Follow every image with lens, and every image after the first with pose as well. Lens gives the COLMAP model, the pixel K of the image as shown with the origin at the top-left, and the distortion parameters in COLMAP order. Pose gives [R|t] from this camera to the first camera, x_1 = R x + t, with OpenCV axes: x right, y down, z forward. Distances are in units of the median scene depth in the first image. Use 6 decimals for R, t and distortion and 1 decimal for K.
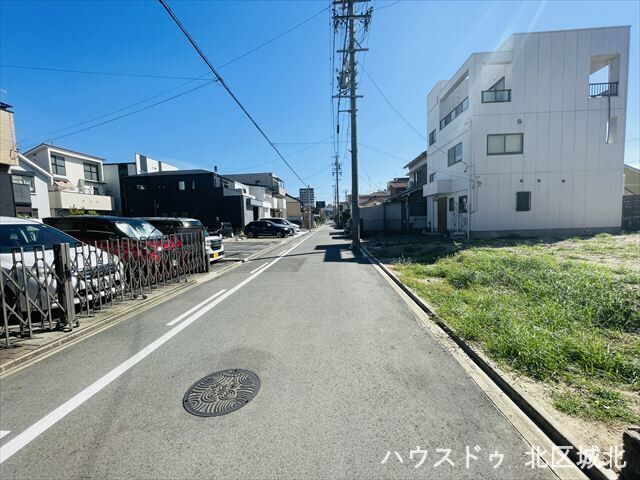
lens RADIAL K [[259.9, 0, 320.6], [0, 259.9, 238.6], [0, 0, 1]] dist [-0.001508, 0.000196]
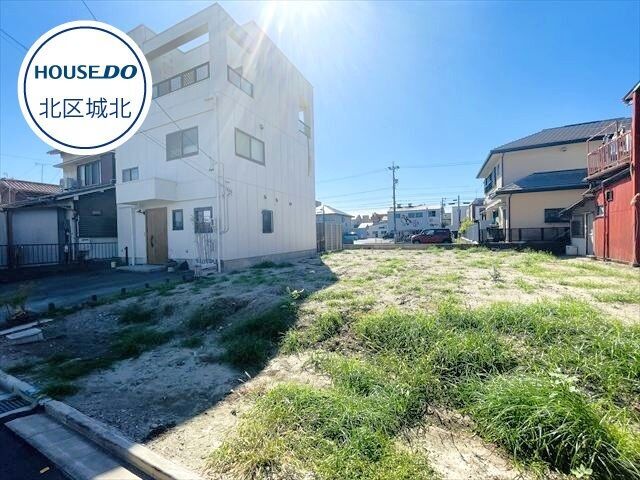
lens RADIAL K [[259.9, 0, 319.1], [0, 259.9, 238.3], [0, 0, 1]] dist [-0.001508, 0.000196]
pose [[0.385183, 0.012721, 0.922752, 0.060896], [0.074250, 0.996236, -0.044728, -0.038383], [-0.919848, 0.085743, 0.382789, 0.528392]]
